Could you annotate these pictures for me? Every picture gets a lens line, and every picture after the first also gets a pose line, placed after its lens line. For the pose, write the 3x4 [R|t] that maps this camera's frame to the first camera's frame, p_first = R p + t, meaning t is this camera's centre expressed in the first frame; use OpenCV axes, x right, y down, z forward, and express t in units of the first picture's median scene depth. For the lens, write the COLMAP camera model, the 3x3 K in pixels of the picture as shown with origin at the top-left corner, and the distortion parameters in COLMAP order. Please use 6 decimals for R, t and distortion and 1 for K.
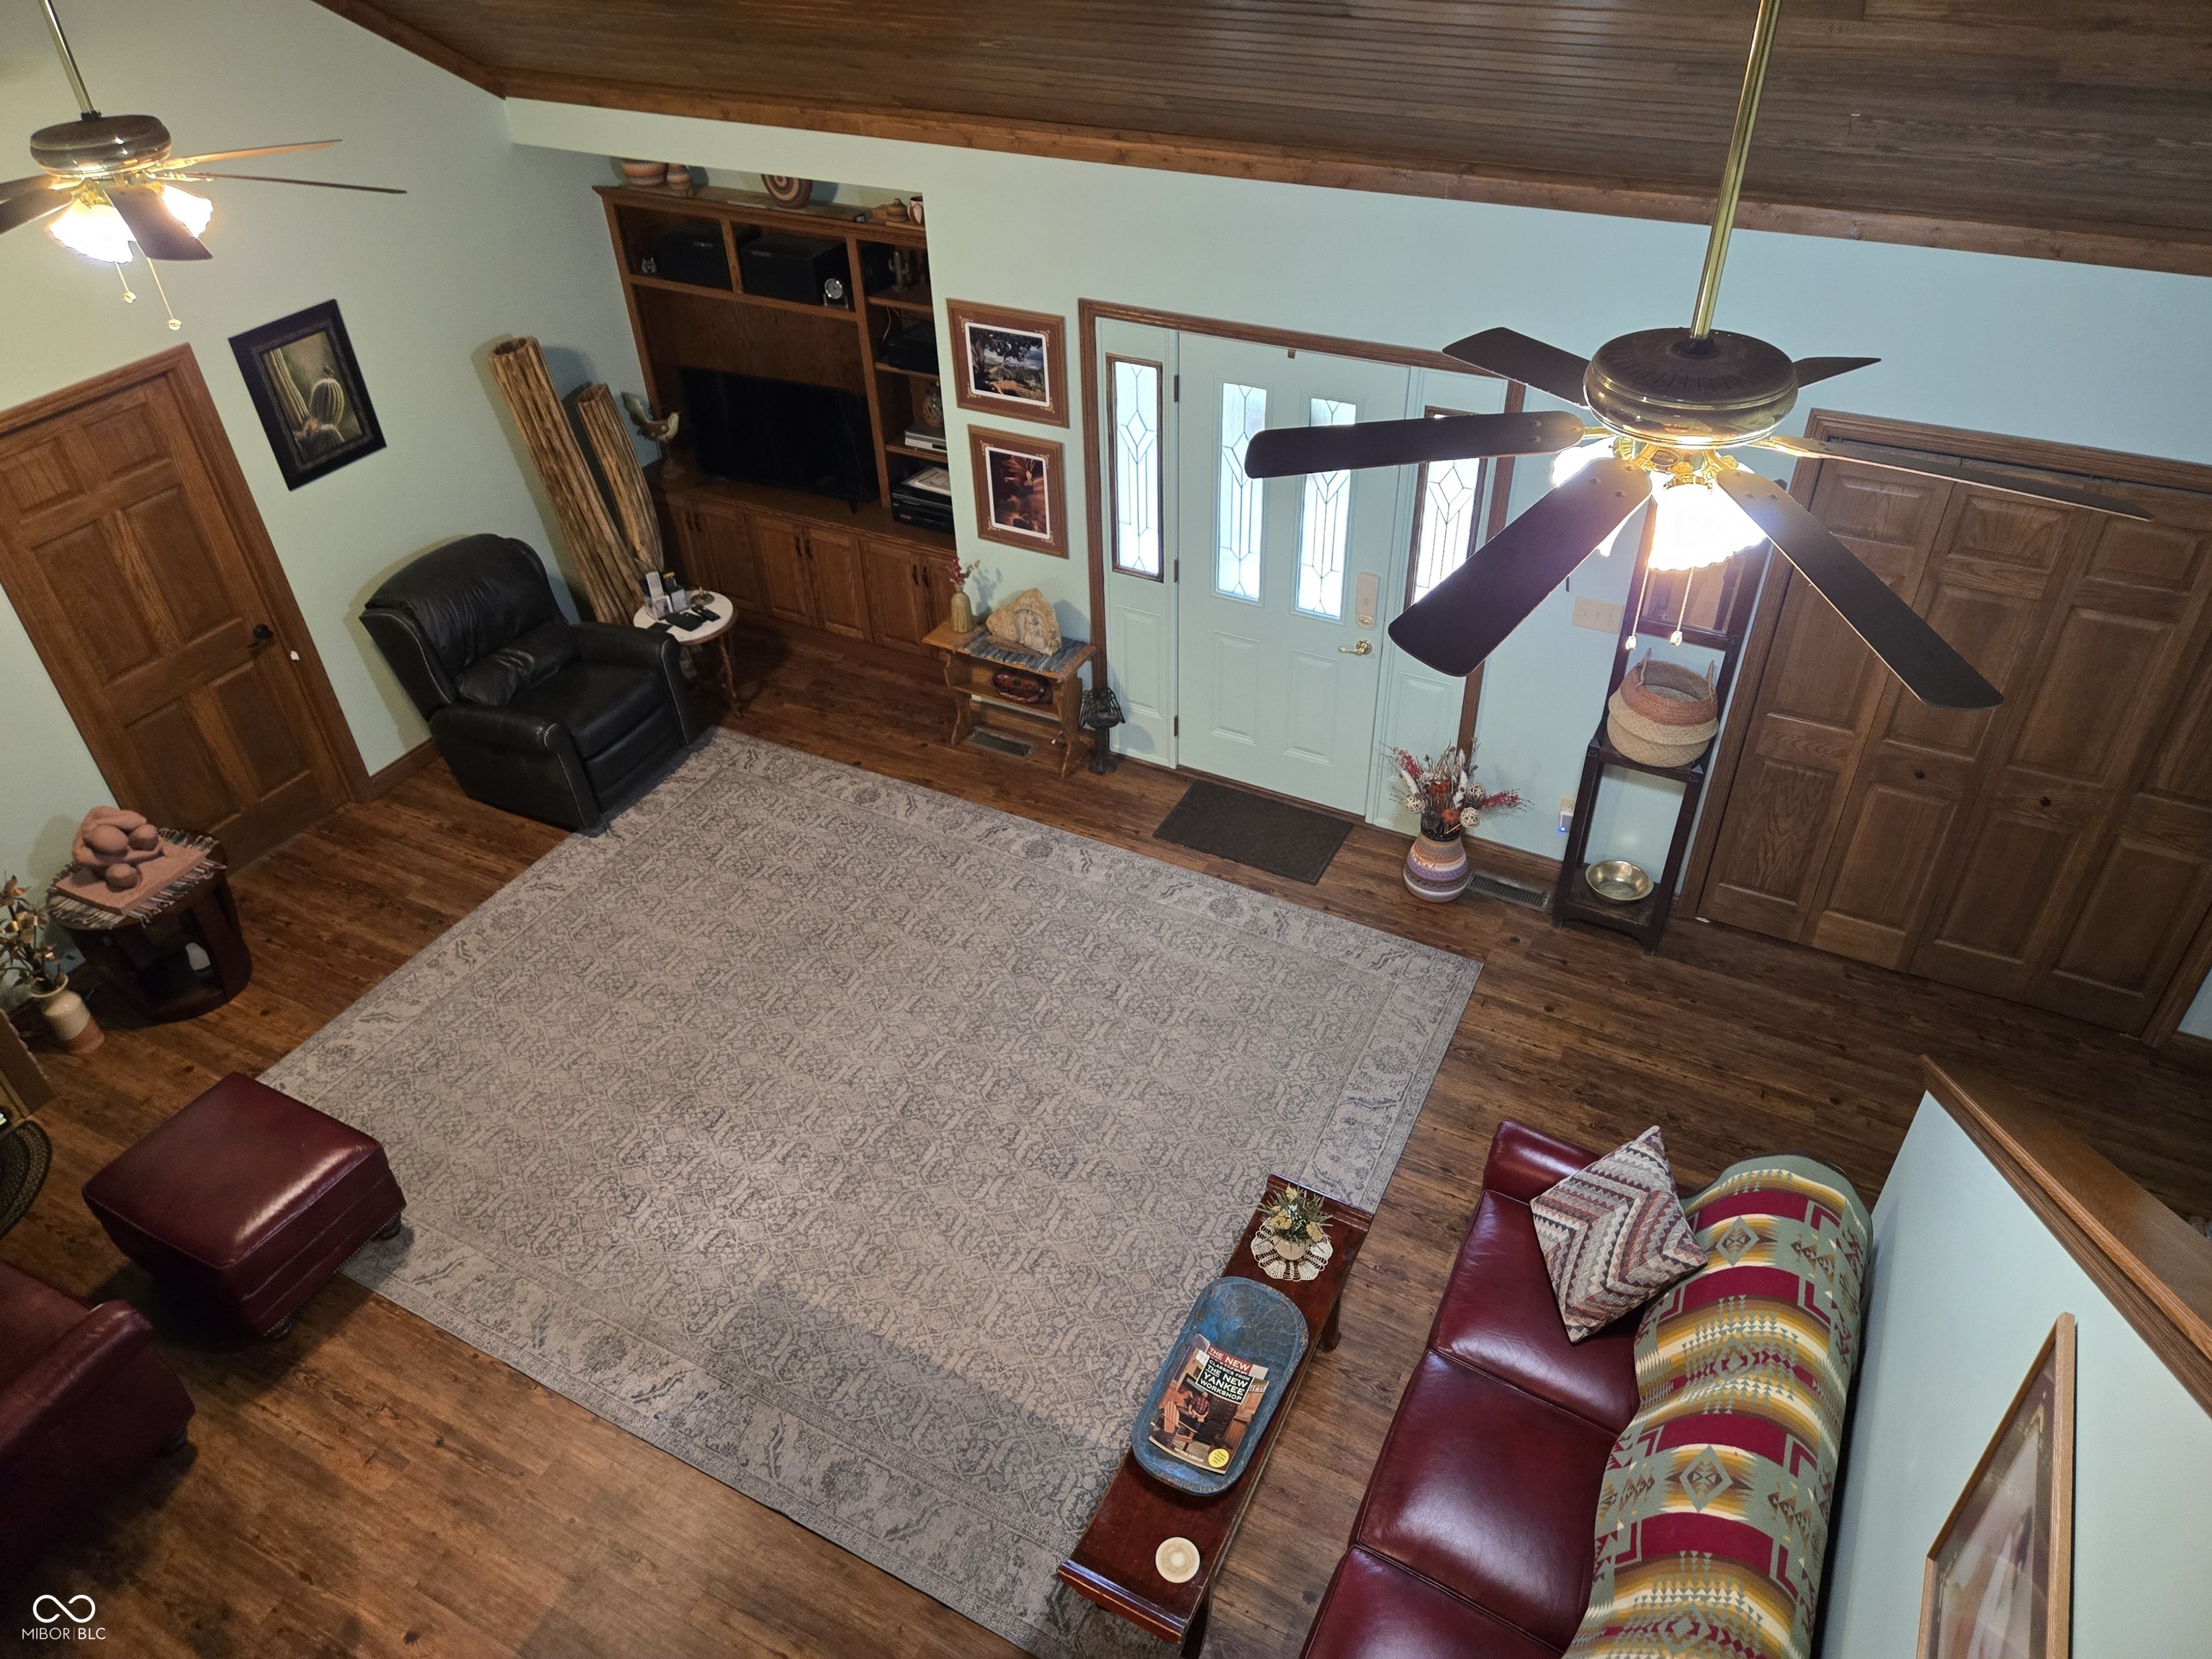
lens RADIAL K [[1490.2, 0, 1114.1], [0, 1490.2, 787.8], [0, 0, 1]] dist [0.095473, -0.084568]
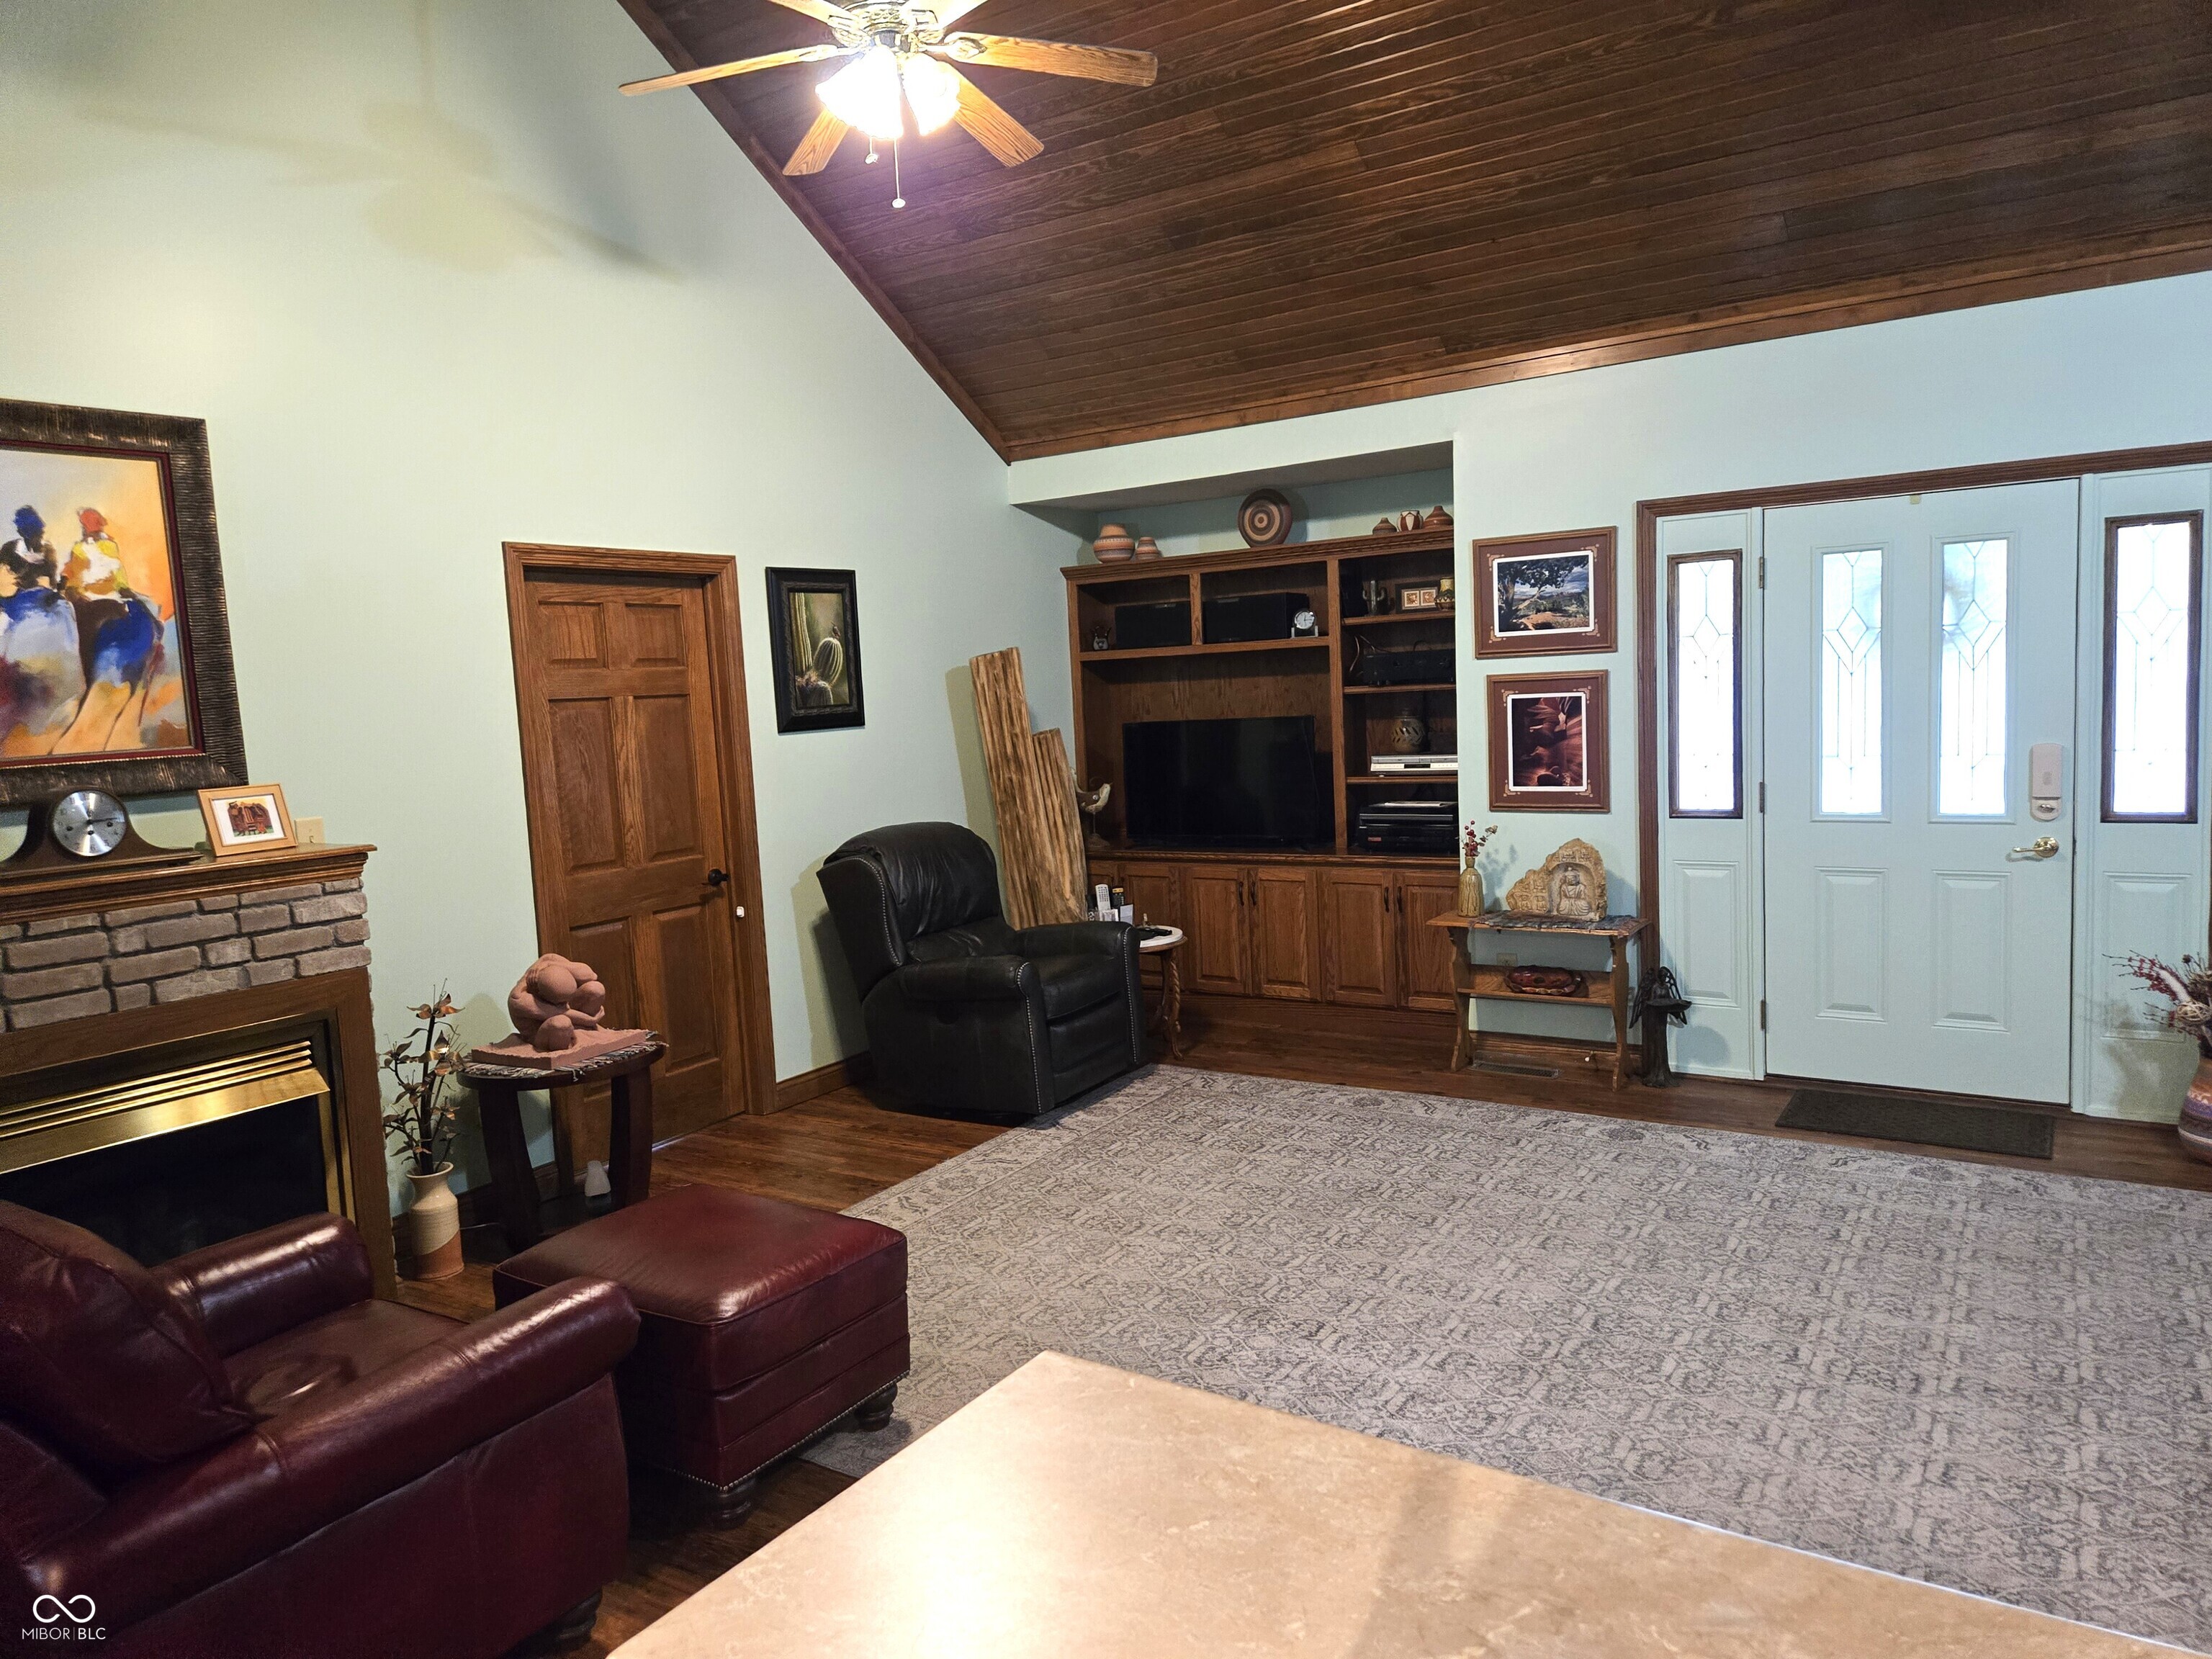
lens RADIAL K [[1483.5, 0, 1115.9], [0, 1483.5, 827.2], [0, 0, 1]] dist [0.095998, -0.080746]
pose [[0.995924, -0.011003, -0.089526, -0.246825], [-0.036442, 0.858839, -0.510948, 0.318854], [0.082510, 0.512128, 0.854937, 0.250430]]
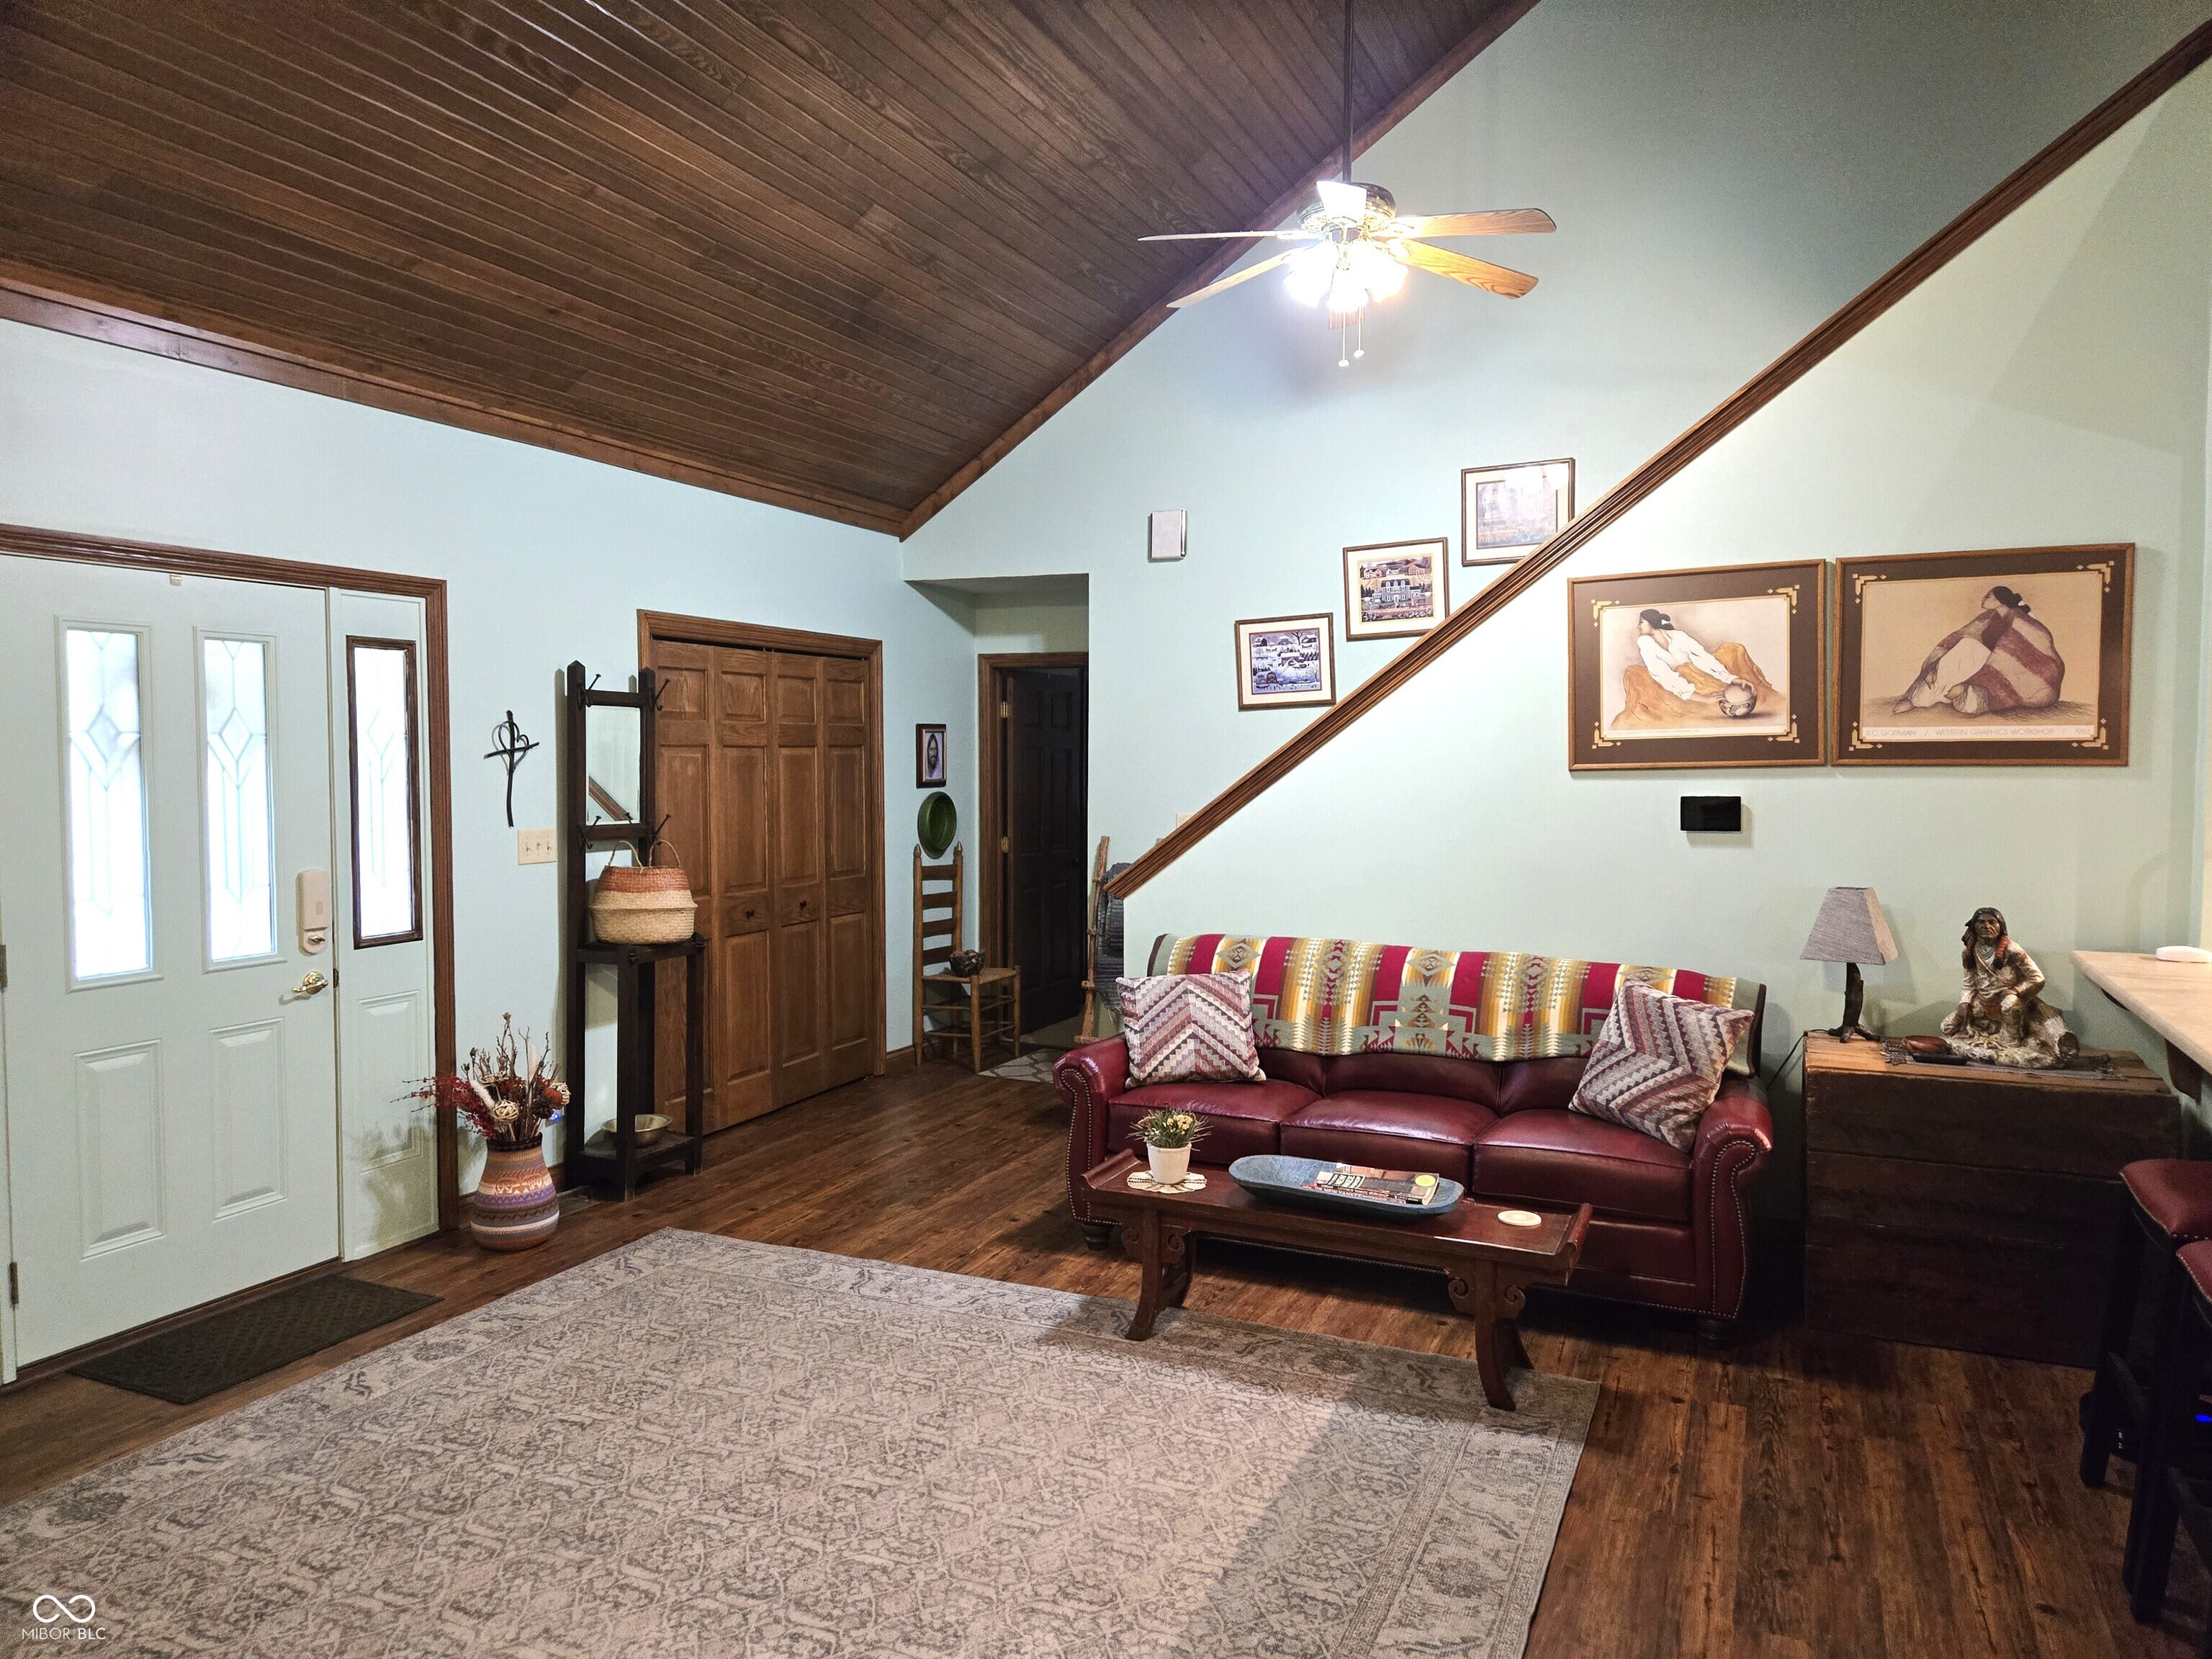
lens RADIAL K [[1483.5, 0, 1115.9], [0, 1483.5, 827.2], [0, 0, 1]] dist [0.095998, -0.080746]
pose [[-0.059388, -0.027665, 0.997852, -0.575135], [0.593942, 0.802444, 0.057596, 0.034287], [-0.802313, 0.596086, -0.031224, 0.640097]]
